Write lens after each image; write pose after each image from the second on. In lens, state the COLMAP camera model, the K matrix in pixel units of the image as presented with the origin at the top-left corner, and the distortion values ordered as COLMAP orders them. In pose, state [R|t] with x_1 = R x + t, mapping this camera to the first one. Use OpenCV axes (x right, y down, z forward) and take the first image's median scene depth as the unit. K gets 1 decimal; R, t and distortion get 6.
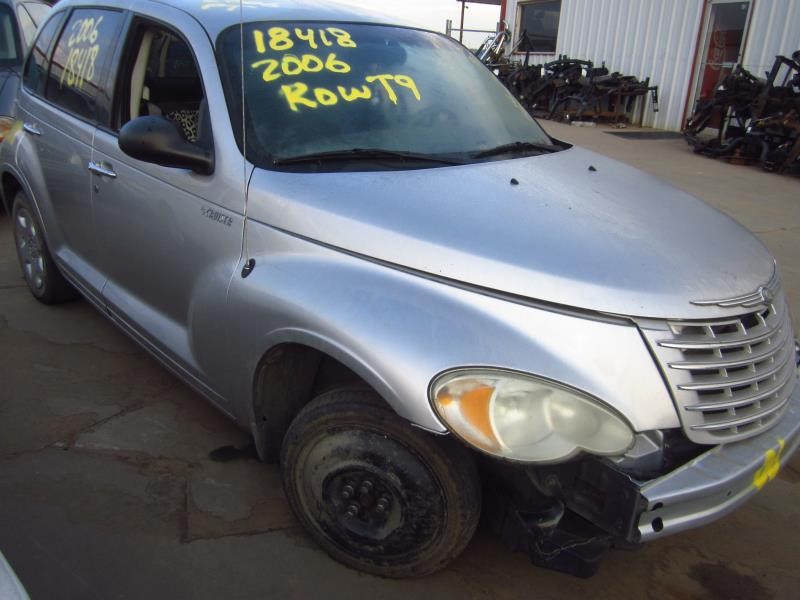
lens RADIAL K [[662.2, 0, 398.0], [0, 662.2, 299.1], [0, 0, 1]] dist [-0.050250, 0.016171]
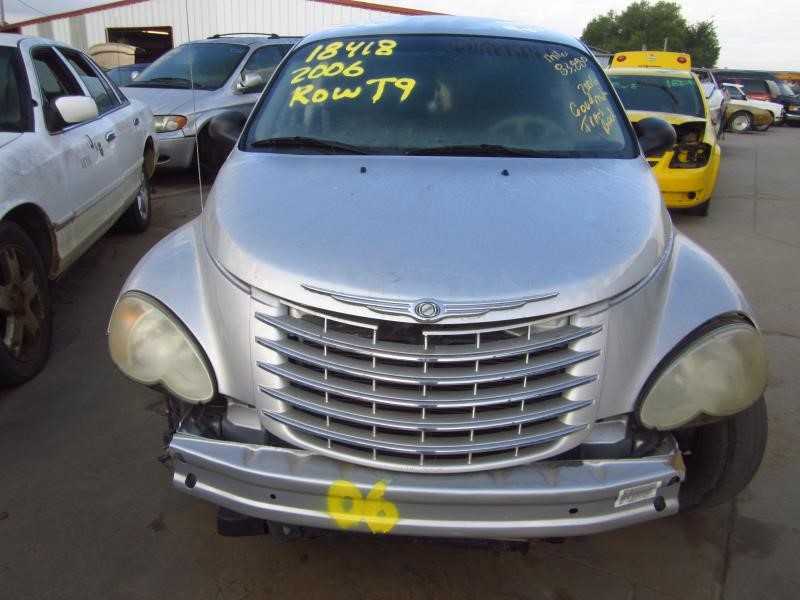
lens RADIAL K [[662.2, 0, 398.0], [0, 662.2, 299.1], [0, 0, 1]] dist [-0.050250, 0.016171]
pose [[0.686176, 0.200888, -0.699147, 1.121535], [-0.248159, 0.968101, 0.034613, -0.039025], [0.683798, 0.149749, 0.714140, 0.393278]]
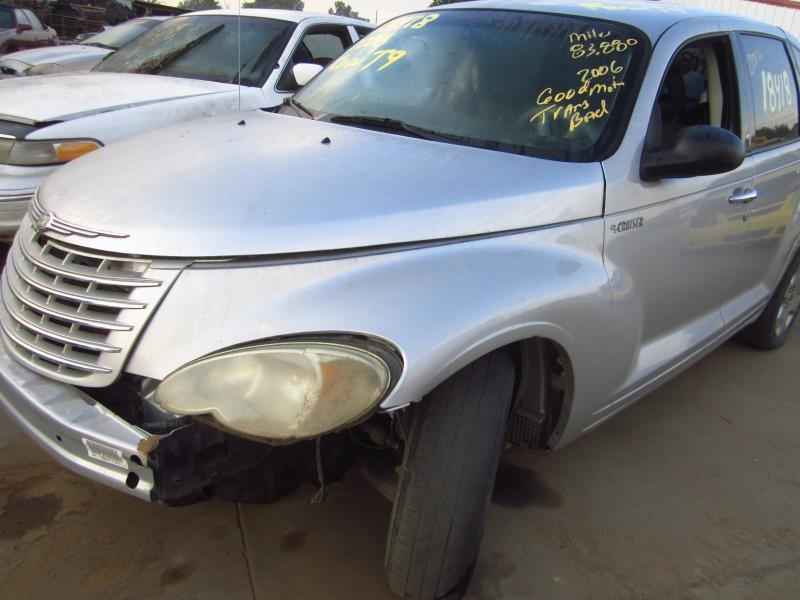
lens RADIAL K [[662.2, 0, 398.0], [0, 662.2, 299.1], [0, 0, 1]] dist [-0.050250, 0.016171]
pose [[0.045875, 0.305347, -0.951135, 1.501955], [-0.437343, 0.862178, 0.255695, -0.357786], [0.898124, 0.404243, 0.173094, 1.320351]]
